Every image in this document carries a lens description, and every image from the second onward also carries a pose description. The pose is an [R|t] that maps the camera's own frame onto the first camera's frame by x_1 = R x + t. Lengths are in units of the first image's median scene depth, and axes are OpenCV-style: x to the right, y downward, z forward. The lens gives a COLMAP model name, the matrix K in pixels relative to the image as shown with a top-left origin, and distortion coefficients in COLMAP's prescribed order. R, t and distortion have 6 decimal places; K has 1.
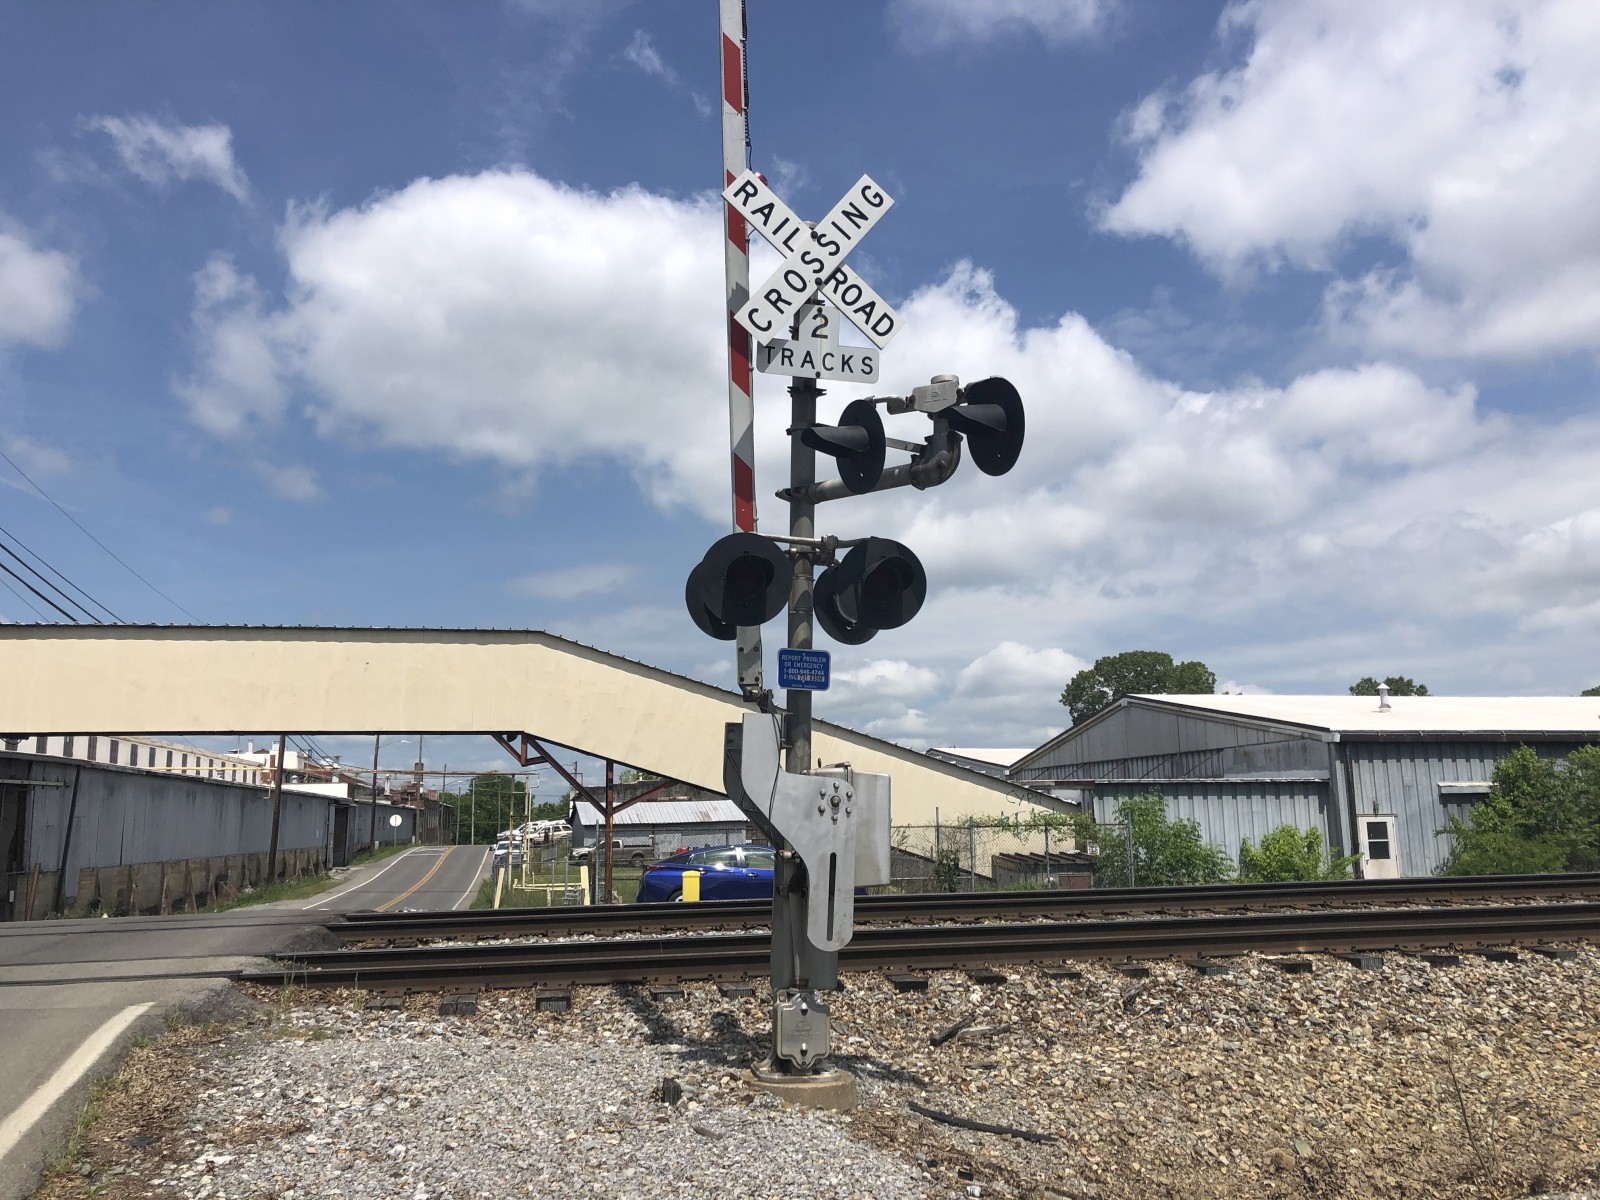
lens RADIAL K [[1285.1, 0, 799.5], [0, 1285.1, 597.9], [0, 0, 1]] dist [0.016013, -0.036722]
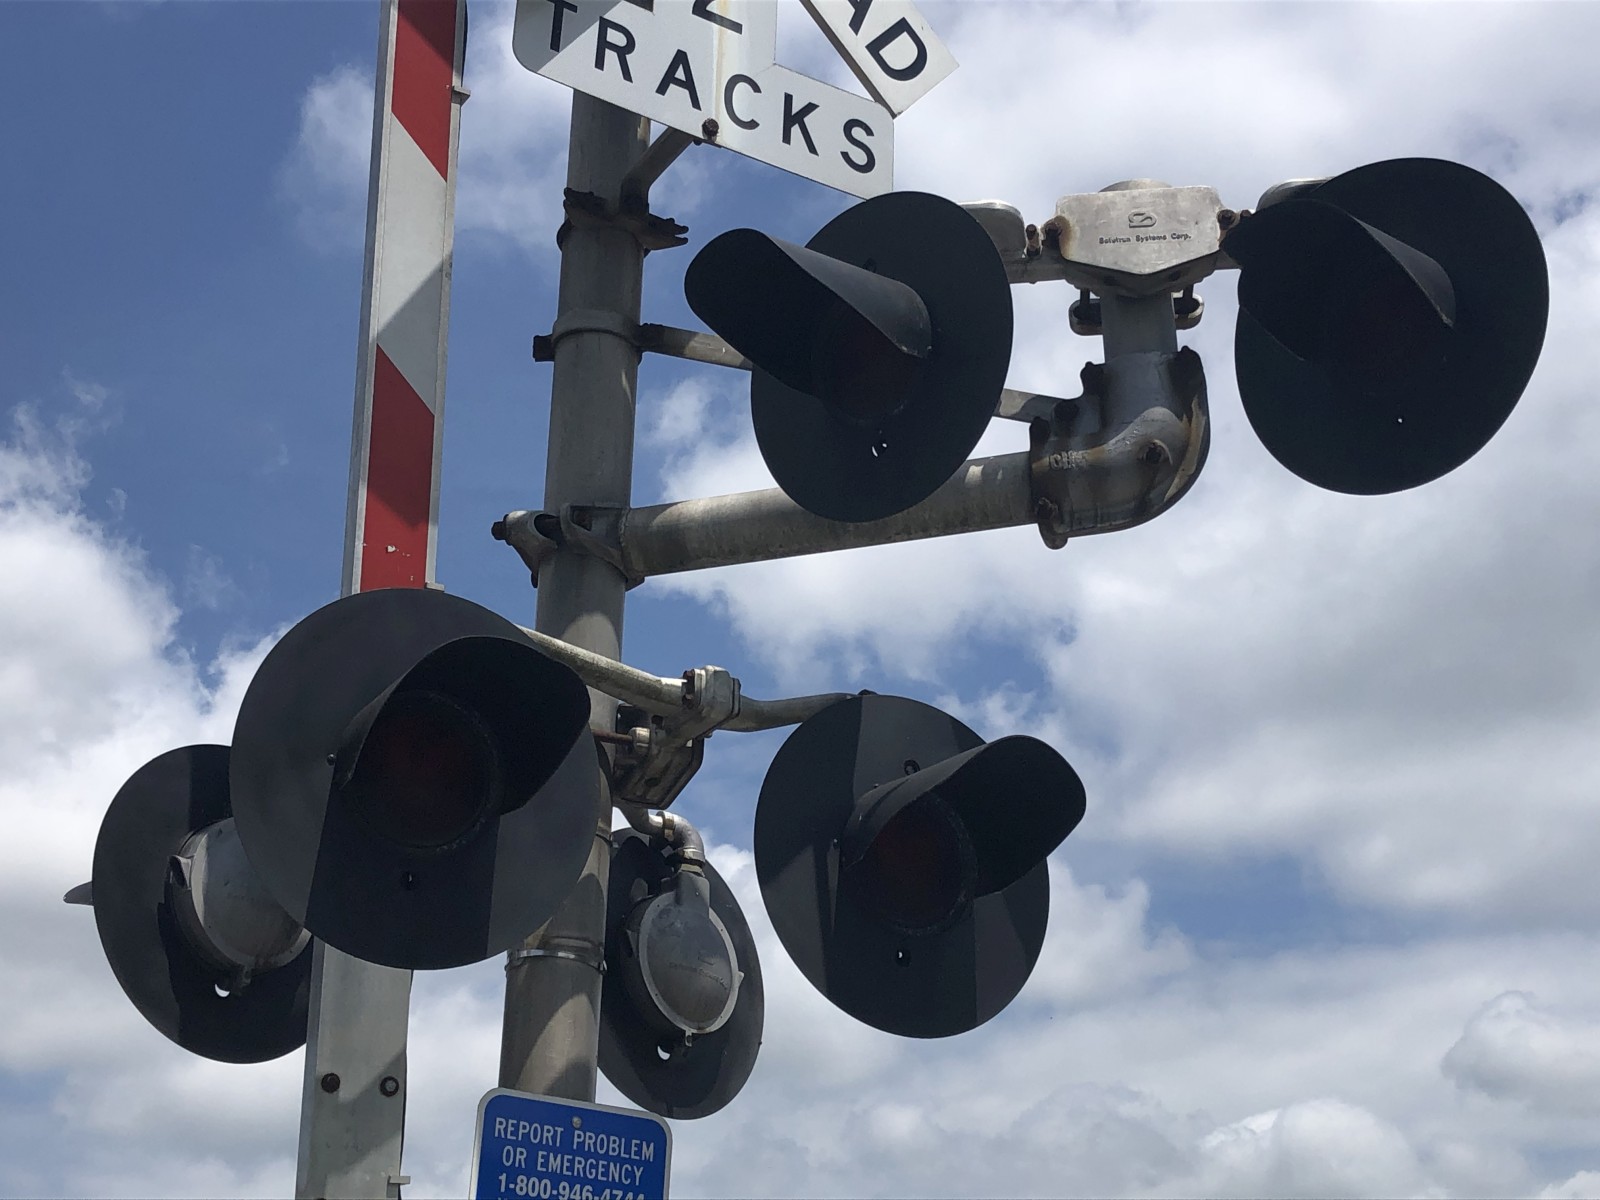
lens RADIAL K [[2226.5, 0, 795.2], [0, 2226.5, 594.2], [0, 0, 1]] dist [0.069334, 0.000000]
pose [[0.941224, 0.140933, 0.306977, -0.105714], [-0.057306, 0.962250, -0.266065, 0.059126], [-0.332886, 0.232835, 0.913769, 0.549276]]
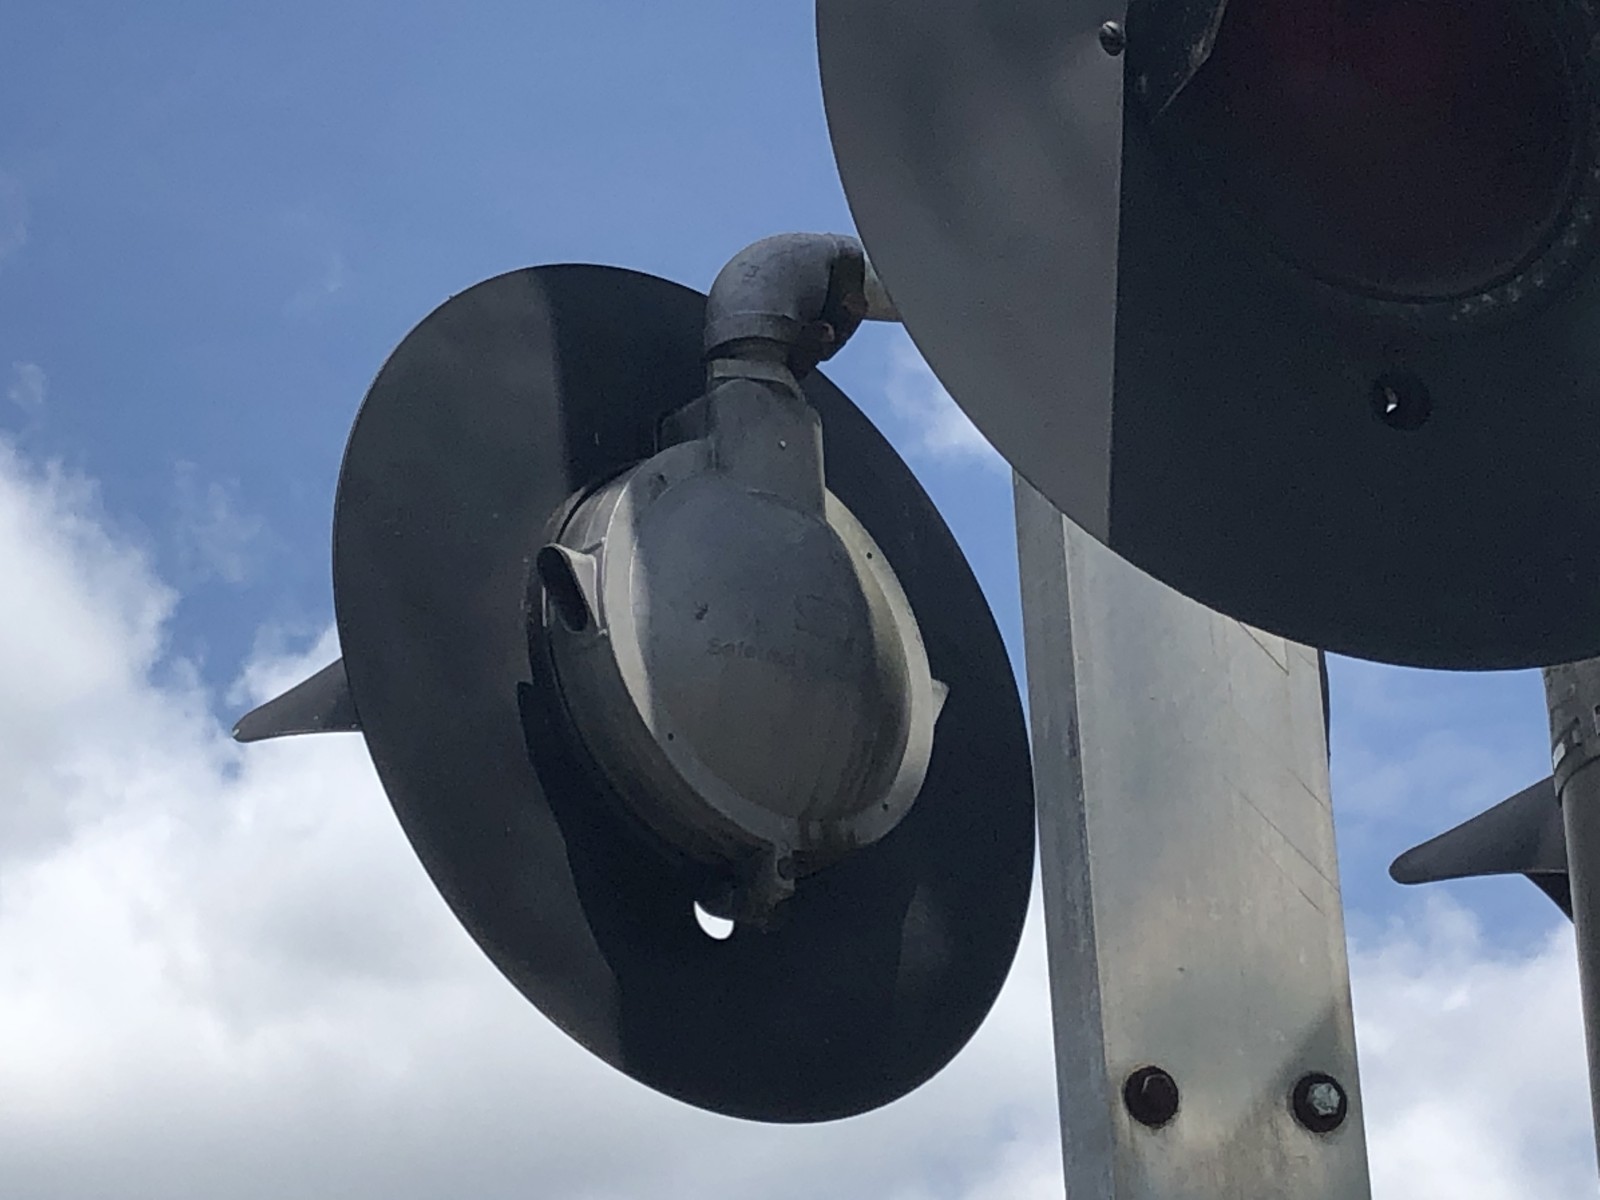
lens RADIAL K [[4365.6, 0, 800.1], [0, 4365.6, 601.9], [0, 0, 1]] dist [0.203702, 0.000000]
pose [[0.980985, 0.044677, 0.188869, -0.119008], [0.000983, 0.971988, -0.235028, 0.074275], [-0.194079, 0.230745, 0.953462, 0.727608]]
